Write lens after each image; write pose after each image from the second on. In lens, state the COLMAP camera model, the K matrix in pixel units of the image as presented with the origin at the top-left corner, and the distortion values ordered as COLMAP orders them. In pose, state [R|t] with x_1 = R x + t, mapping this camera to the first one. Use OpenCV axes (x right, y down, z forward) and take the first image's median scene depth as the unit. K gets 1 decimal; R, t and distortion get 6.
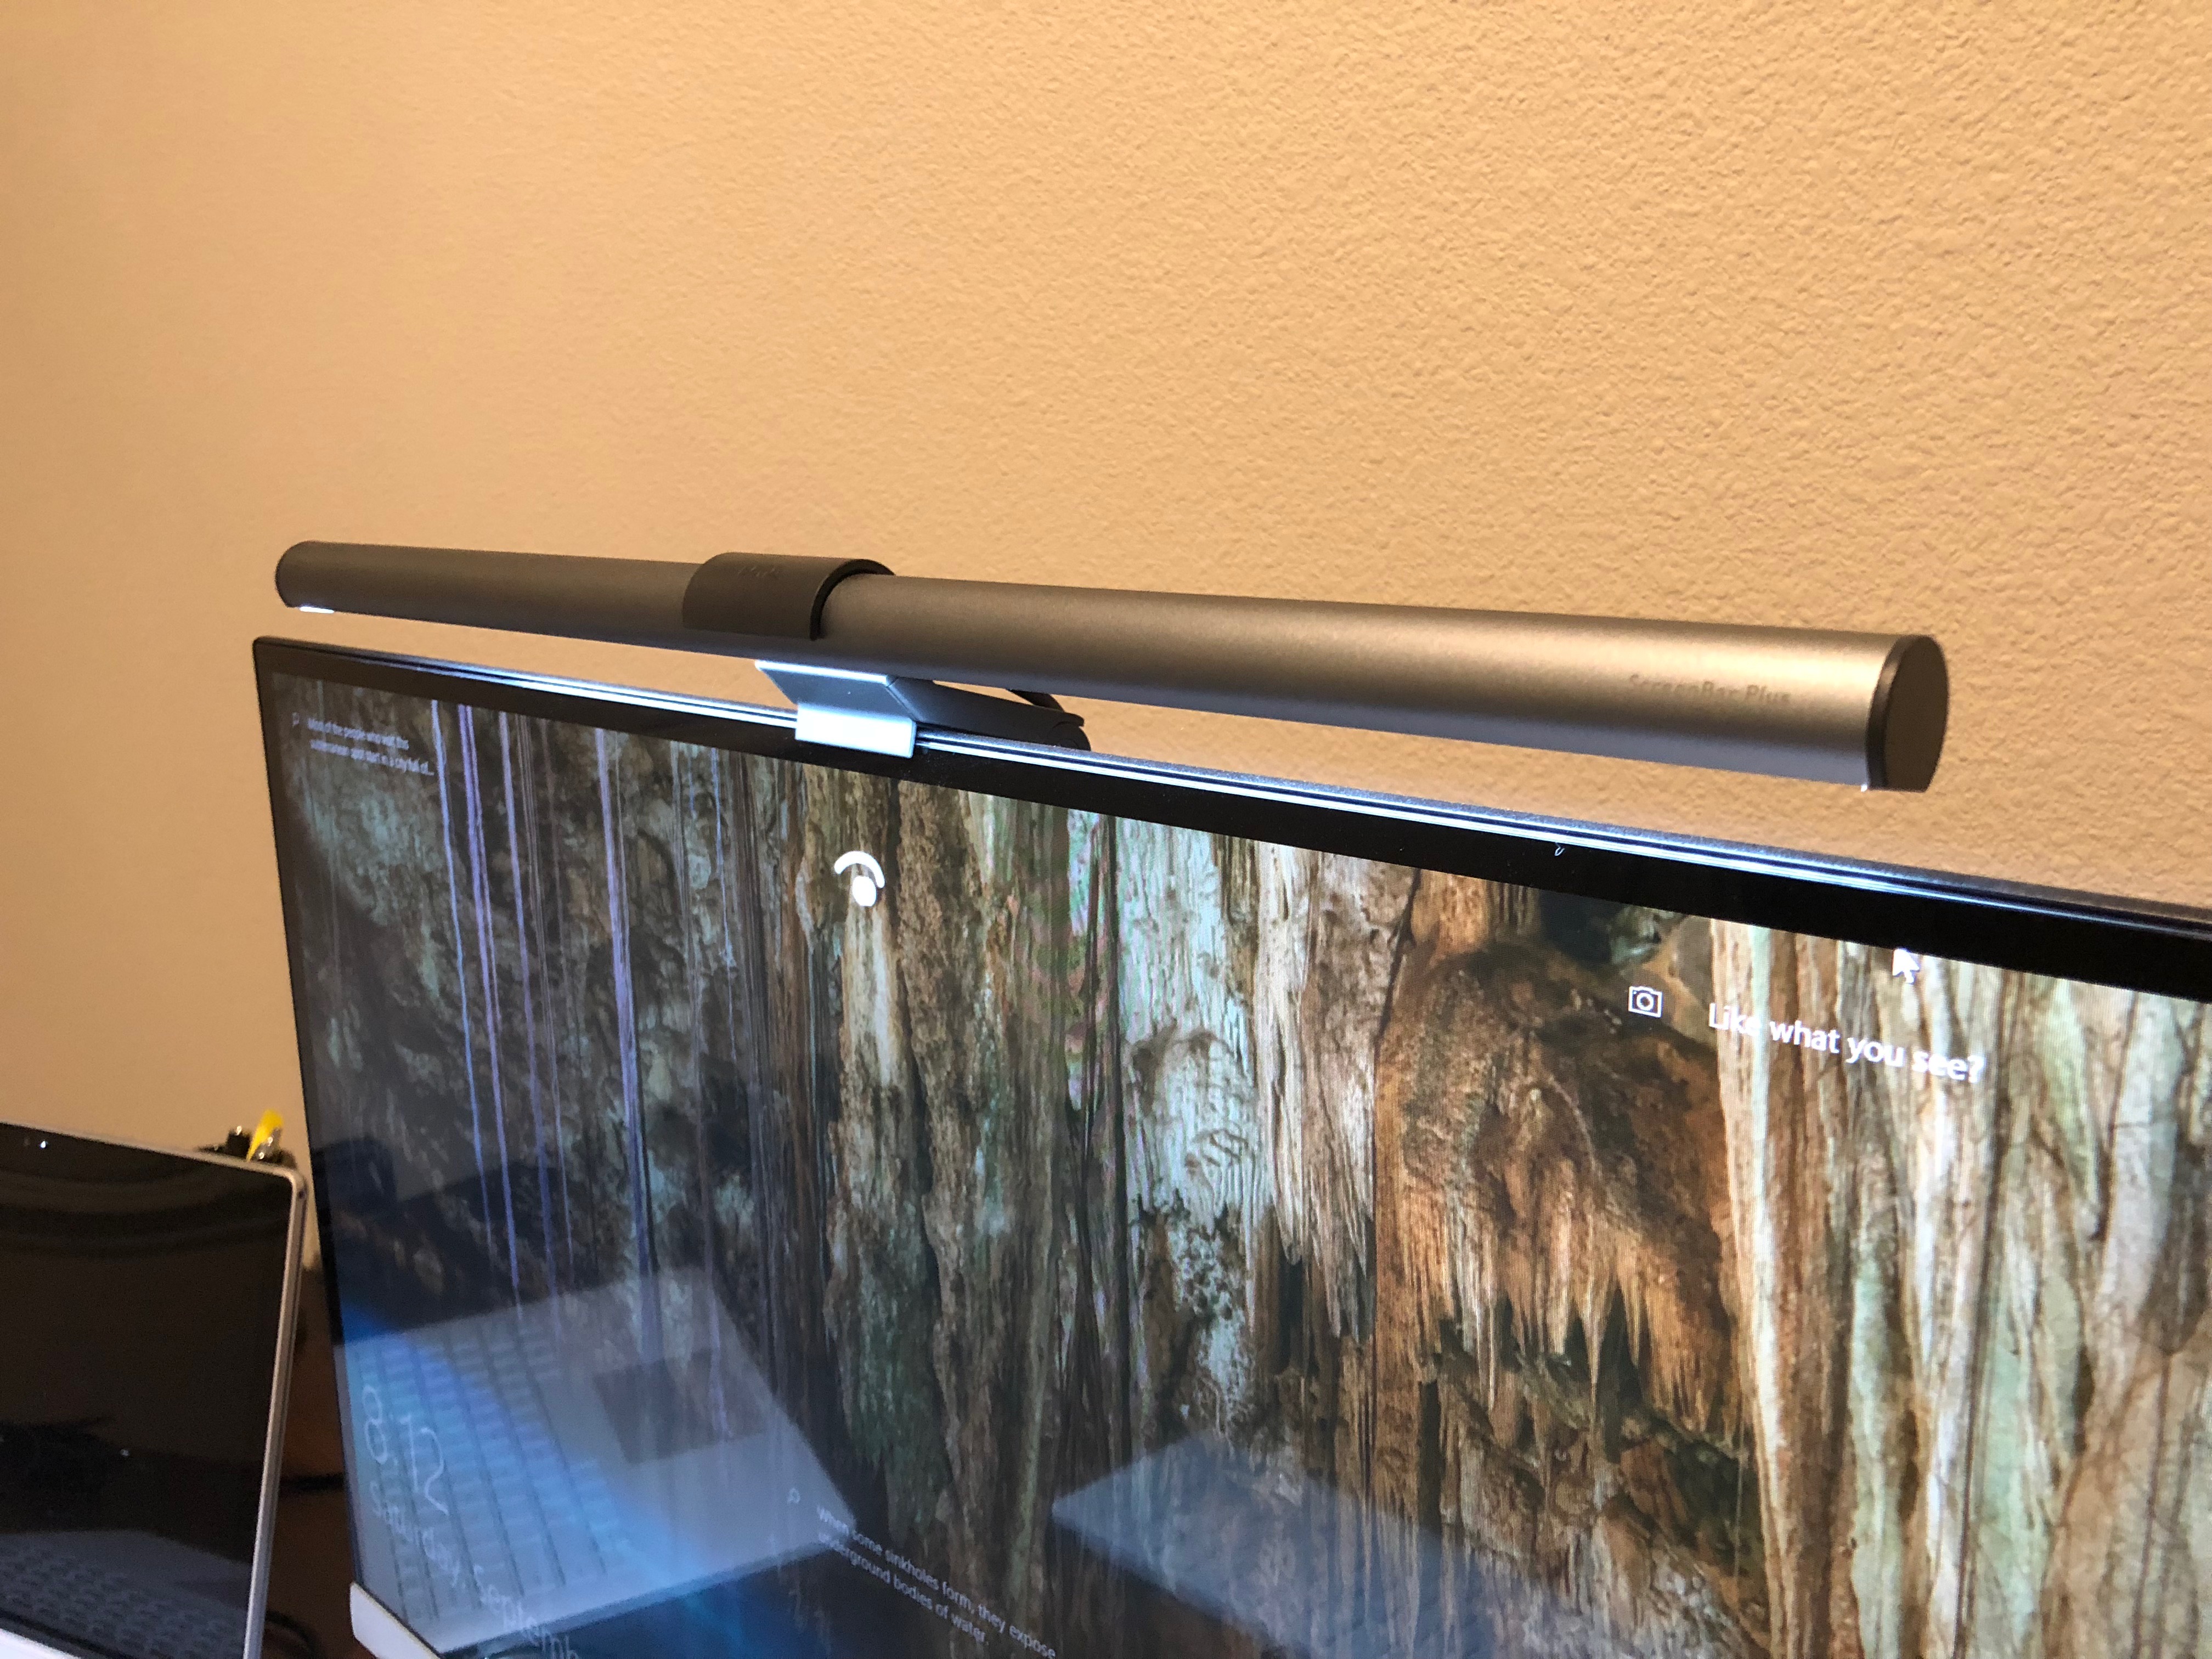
lens RADIAL K [[1776.2, 0, 1103.3], [0, 1776.2, 799.0], [0, 0, 1]] dist [-0.009735, 0.002140]
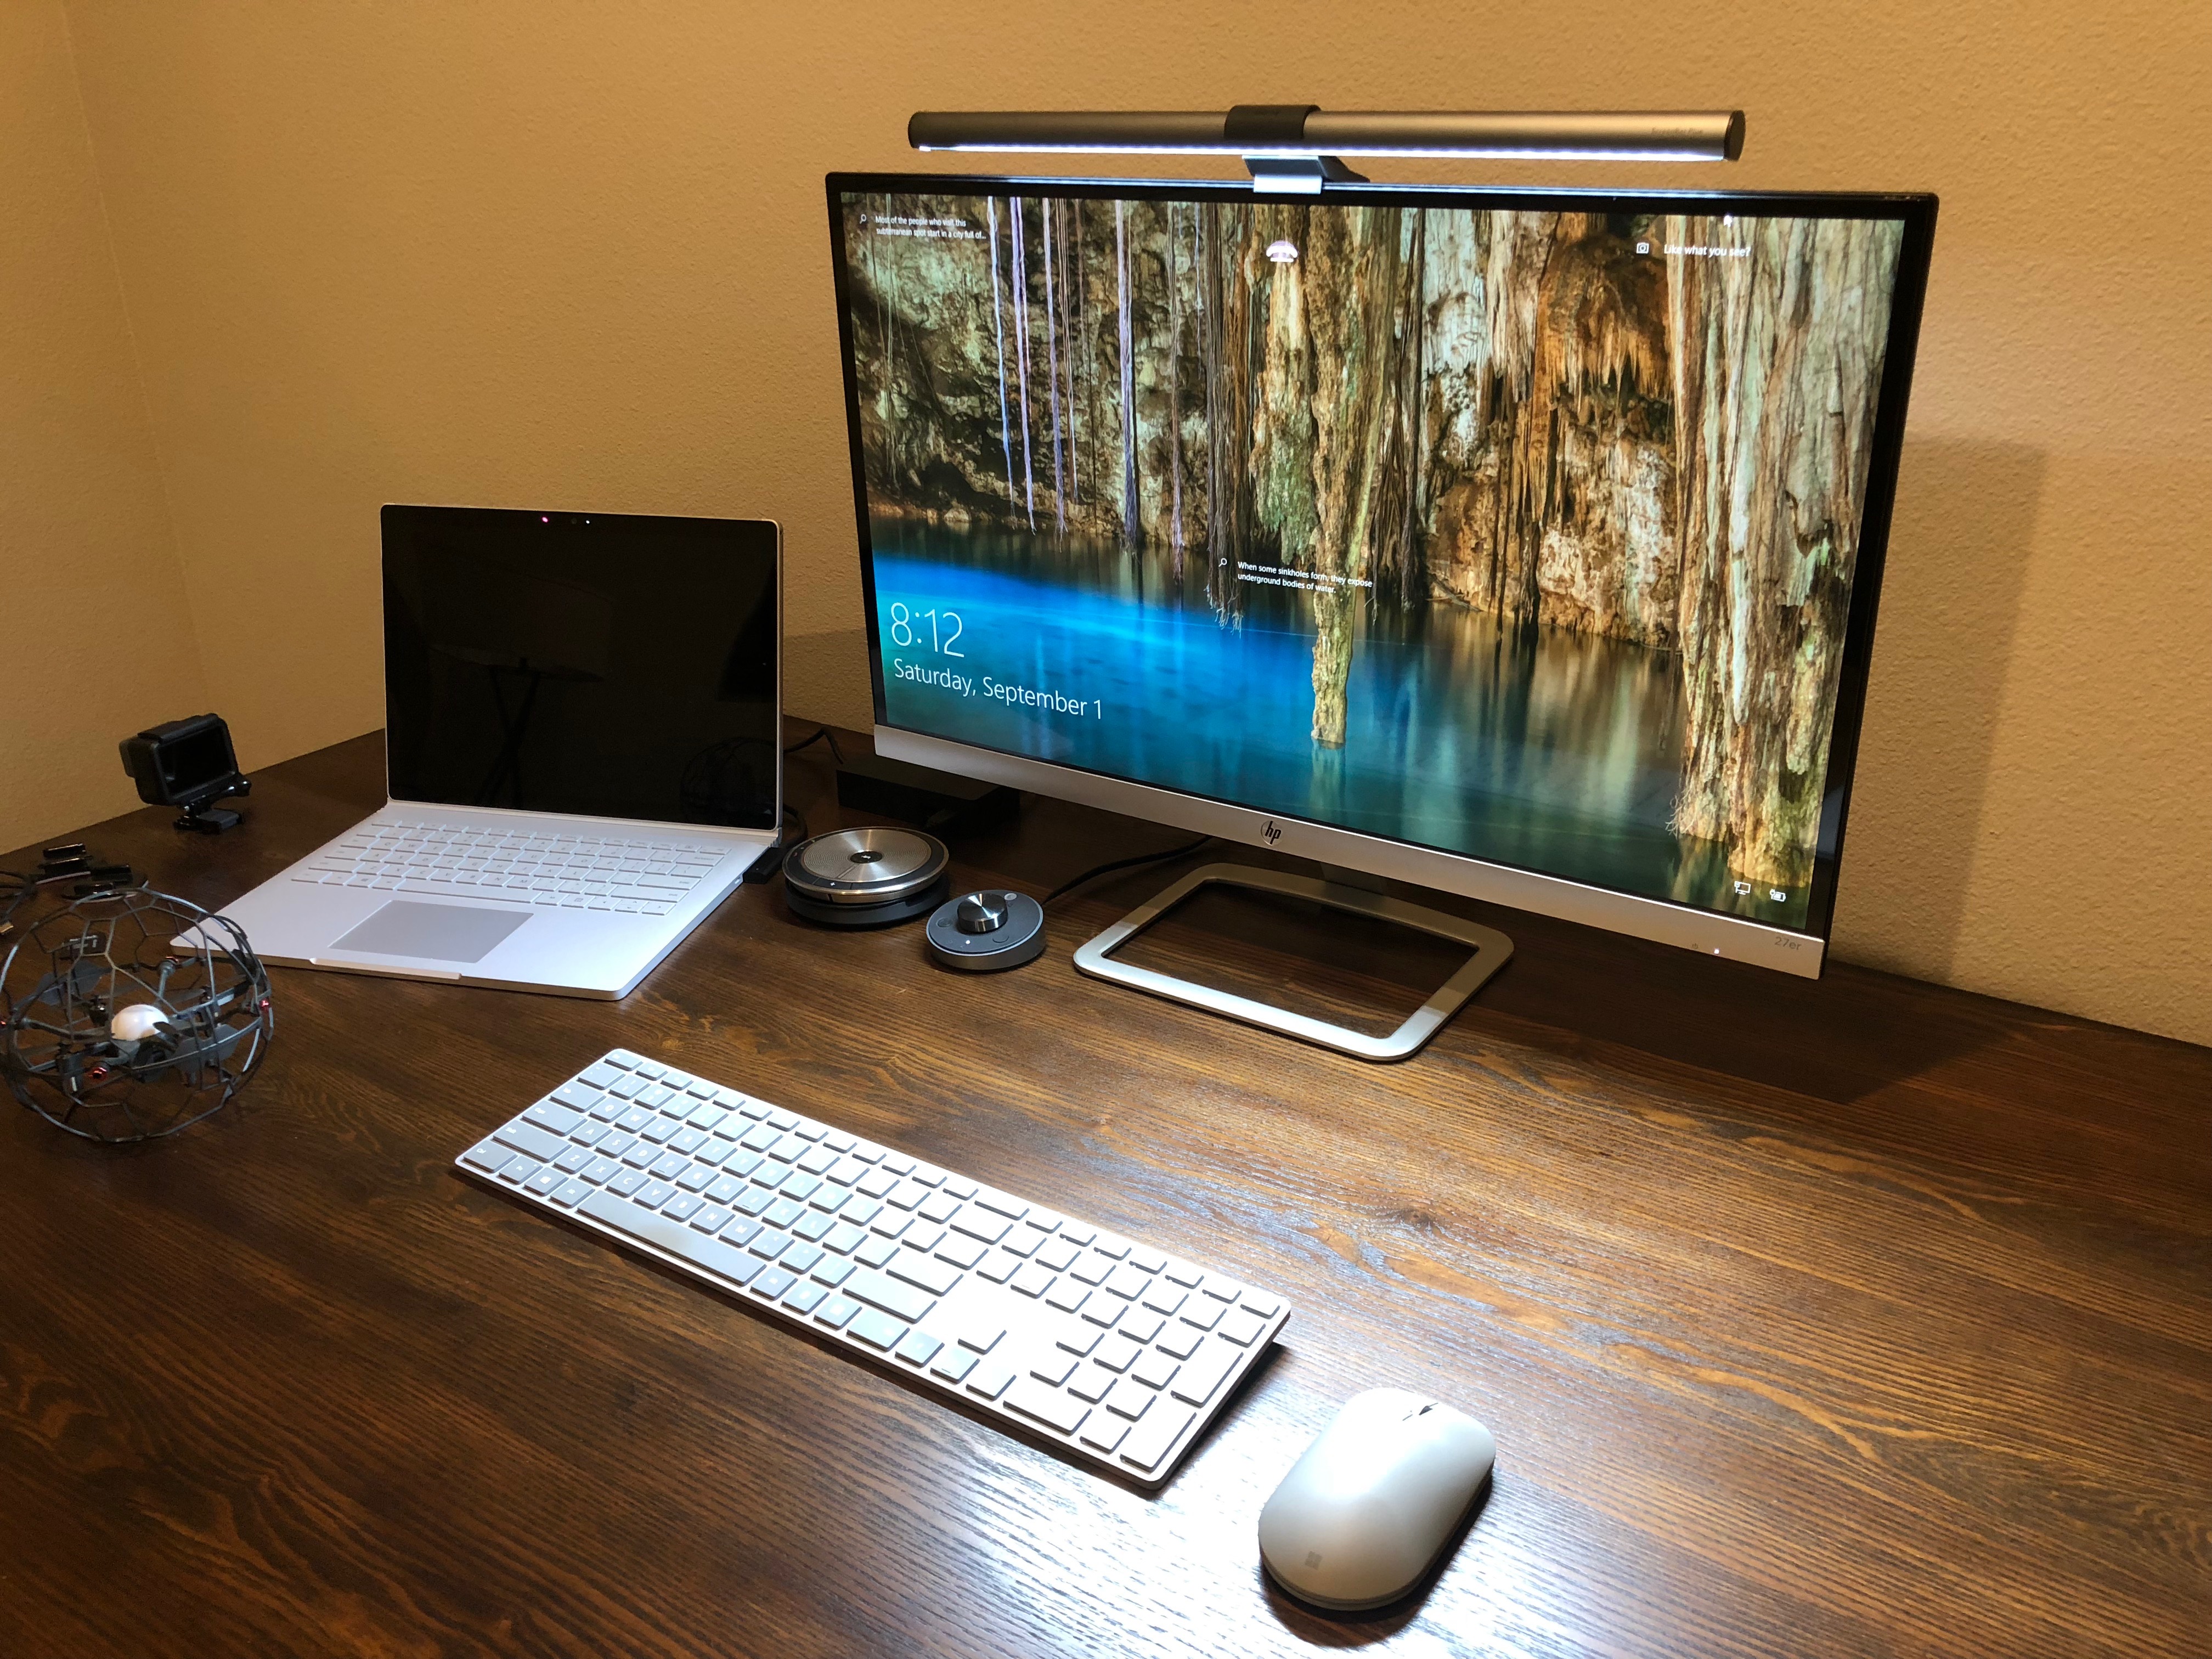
lens RADIAL K [[1766.6, 0, 1106.0], [0, 1766.6, 829.5], [0, 0, 1]] dist [0.013242, -0.064016]
pose [[0.988074, -0.073931, 0.135067, -0.781986], [0.042261, 0.973714, 0.223818, 0.265648], [-0.148064, -0.215441, 0.965227, -1.438323]]
